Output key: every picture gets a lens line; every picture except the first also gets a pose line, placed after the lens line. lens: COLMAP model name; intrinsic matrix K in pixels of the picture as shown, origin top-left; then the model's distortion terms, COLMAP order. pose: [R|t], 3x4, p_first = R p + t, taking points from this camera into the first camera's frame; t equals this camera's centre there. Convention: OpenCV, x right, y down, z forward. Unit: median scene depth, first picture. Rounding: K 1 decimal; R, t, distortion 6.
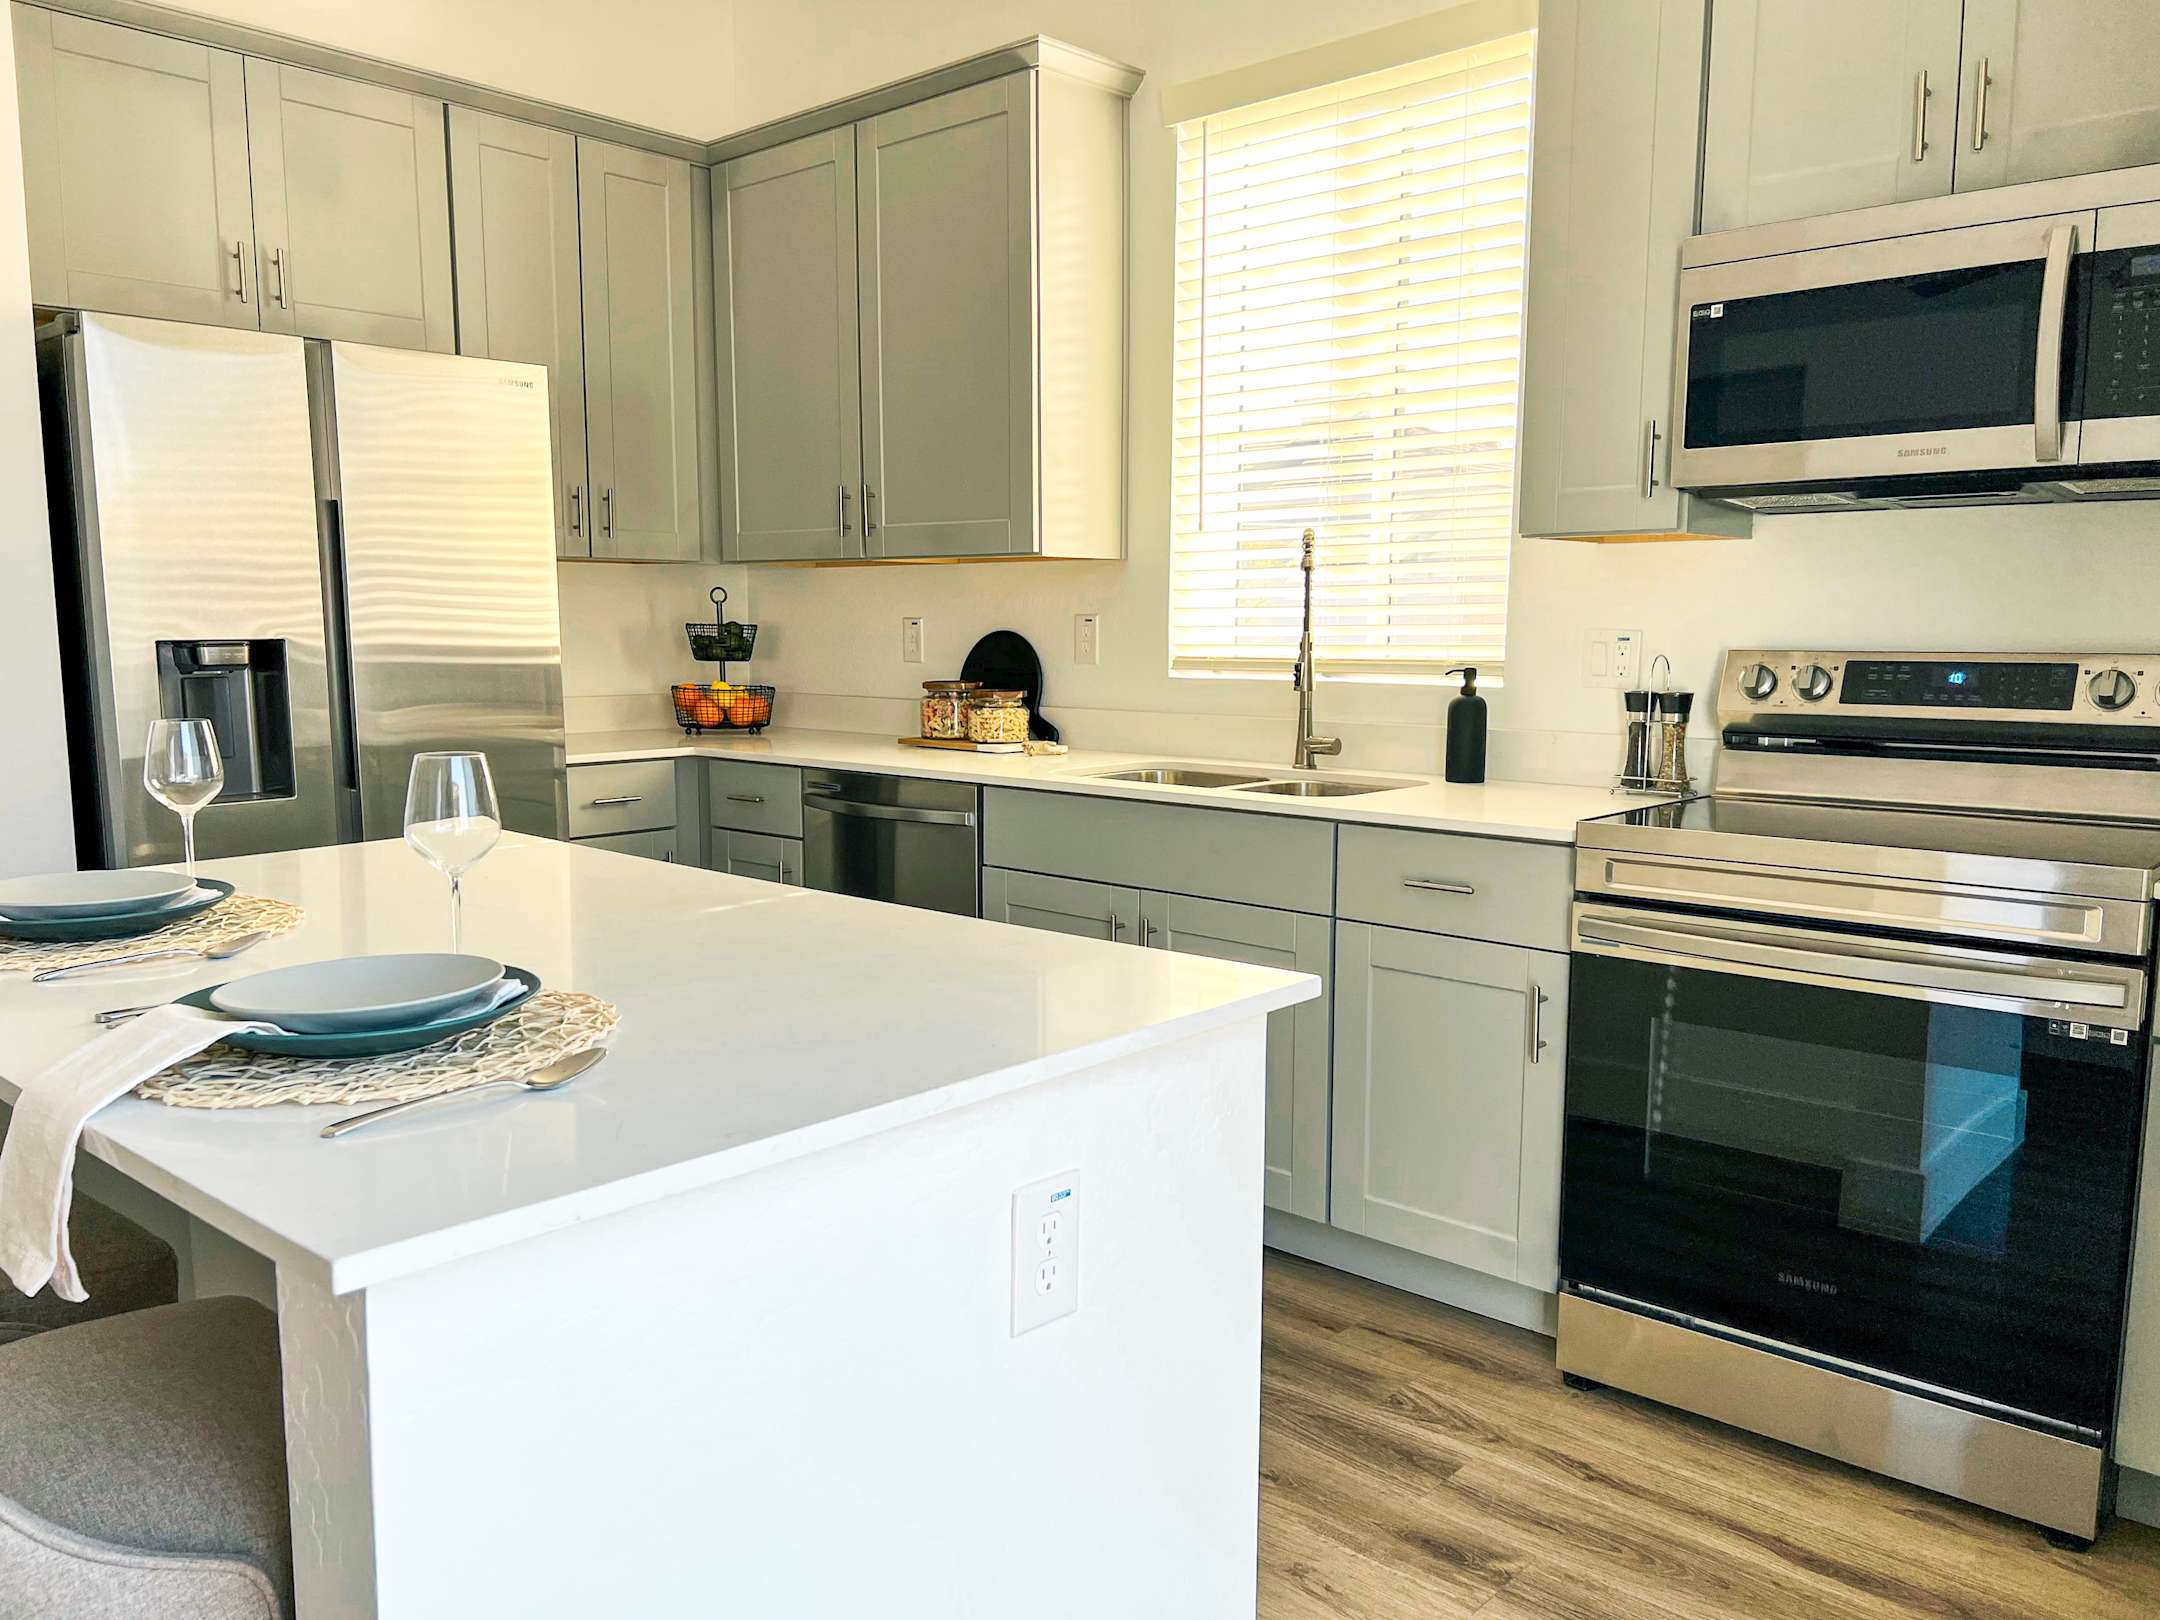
lens RADIAL K [[1613.7, 0, 1080.0], [0, 1613.7, 810.0], [0, 0, 1]] dist [0.116681, -0.145842]
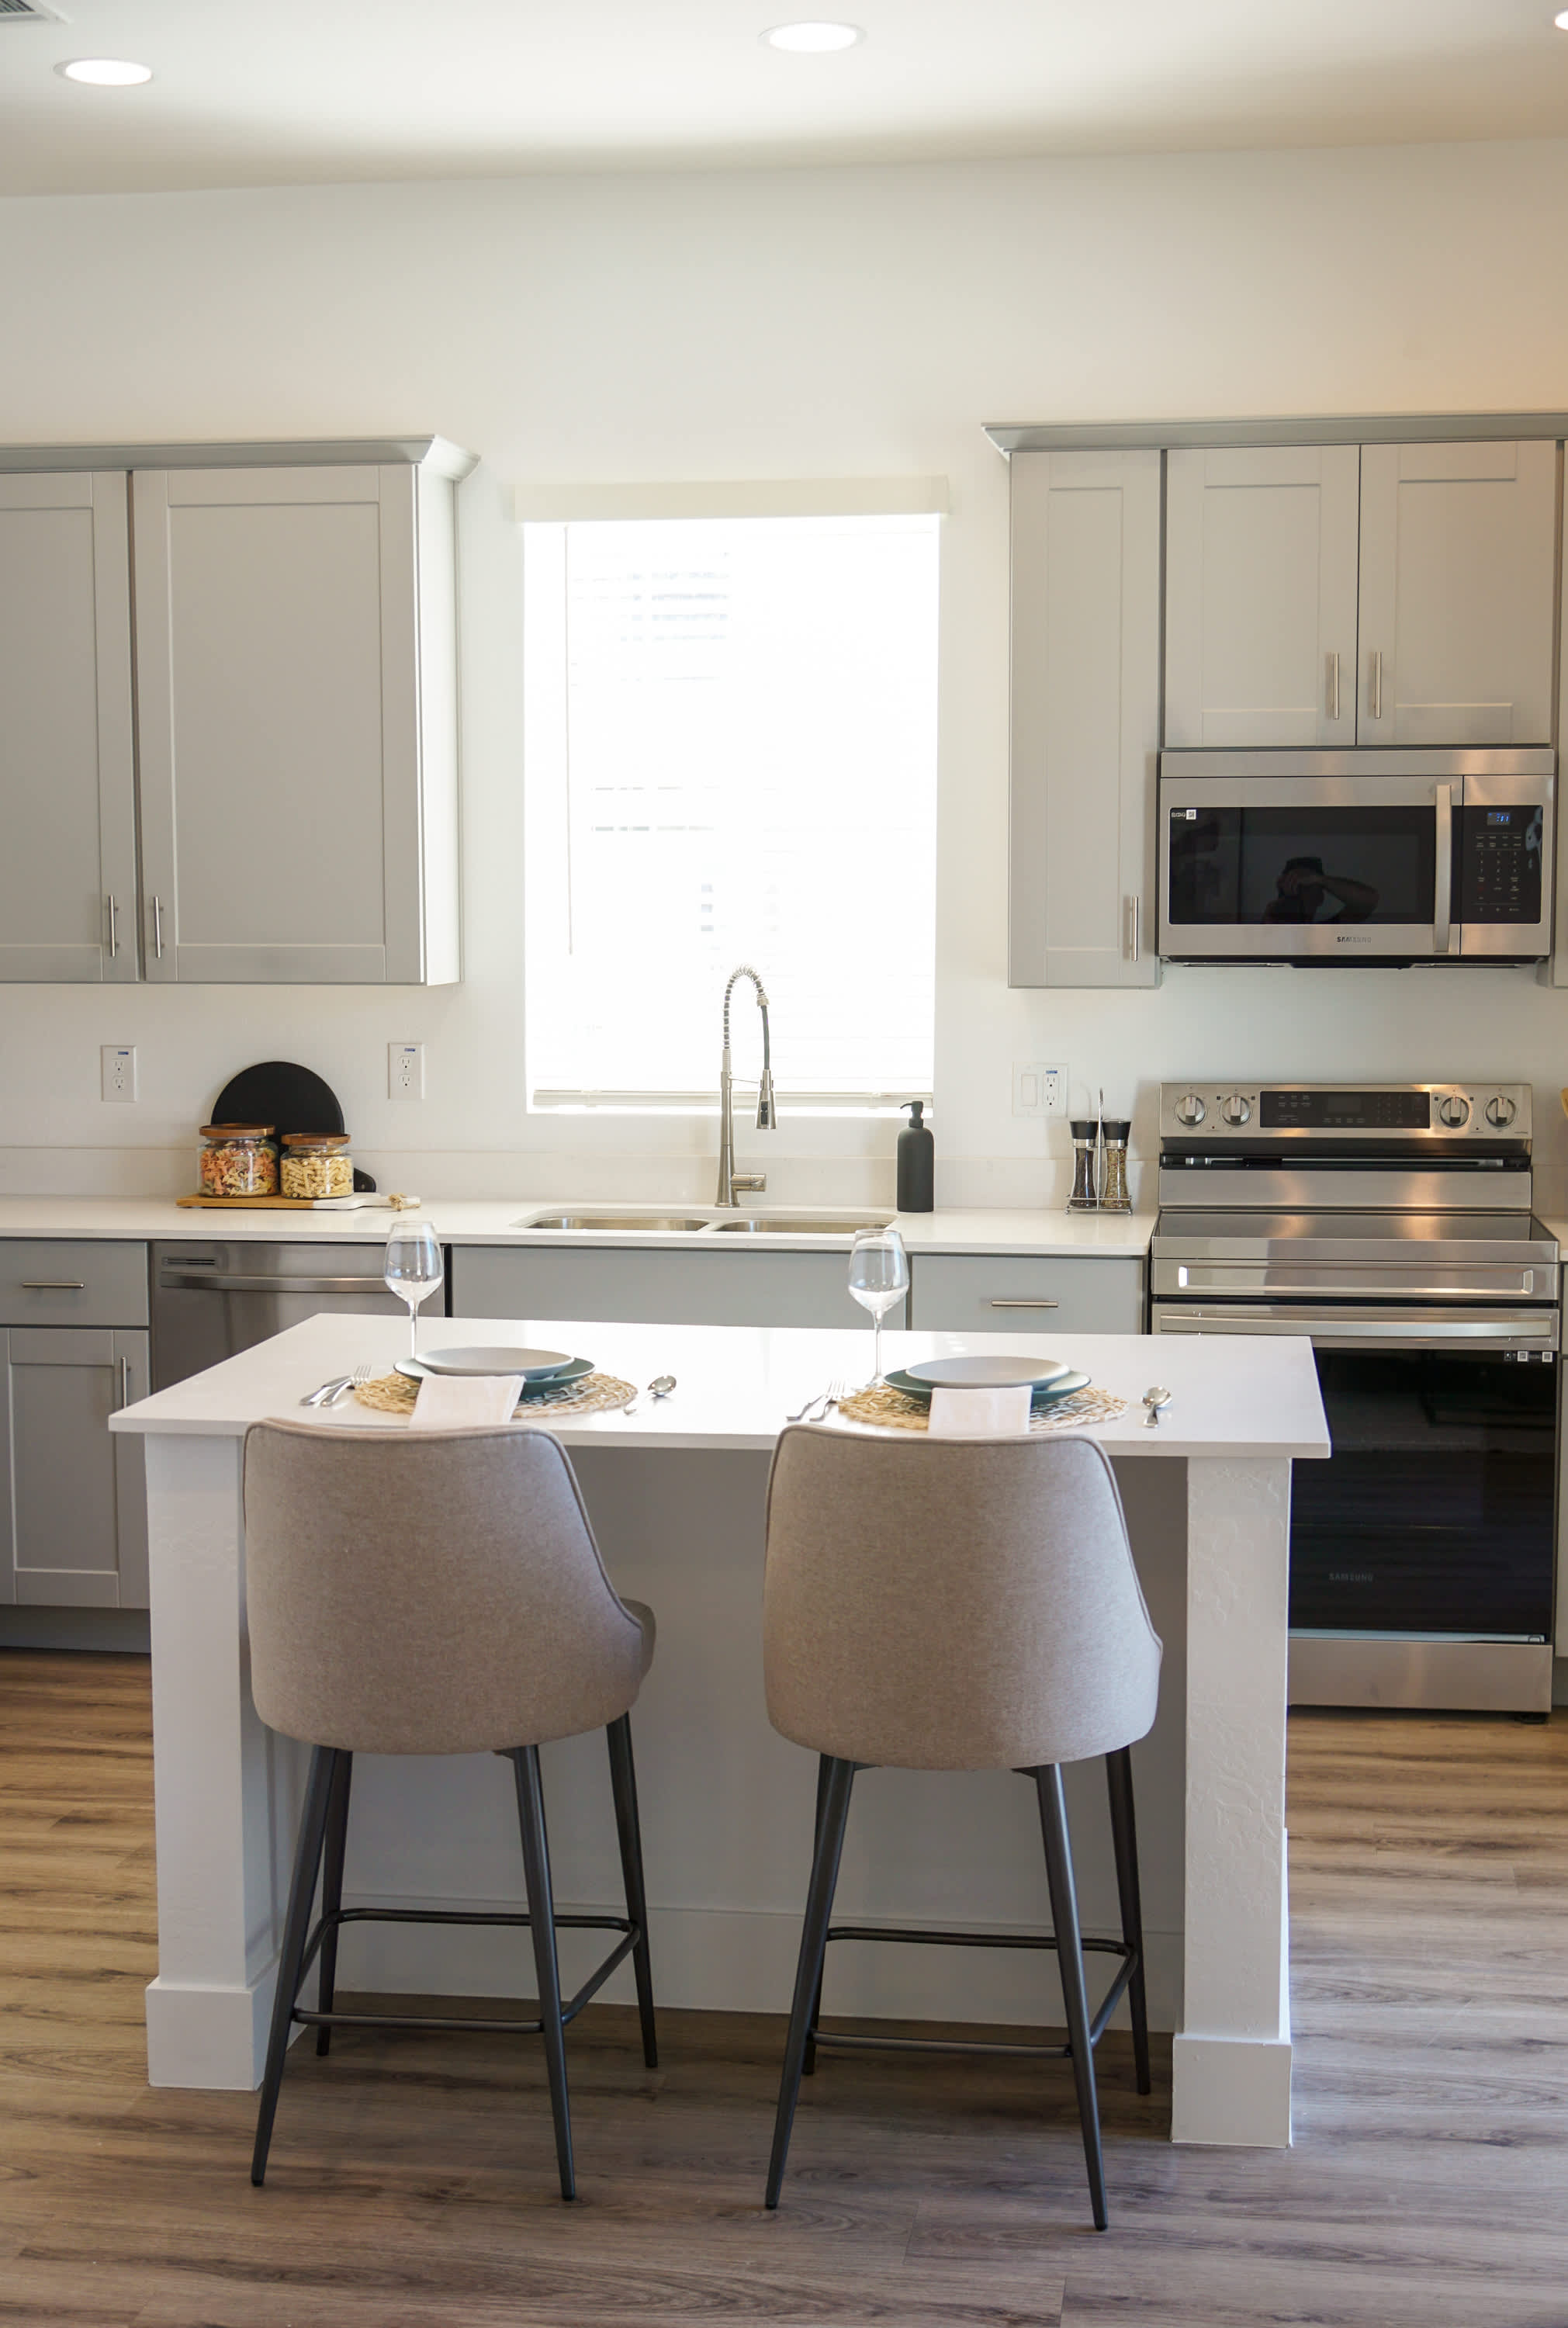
lens RADIAL K [[2955.7, 0, 784.0], [0, 2955.7, 1164.0], [0, 0, 1]] dist [0.005847, -0.016871]
pose [[0.832965, -0.049522, 0.551106, -0.951041], [0.067426, 0.997649, -0.012261, -0.032619], [-0.549203, 0.047372, 0.834345, -0.572547]]
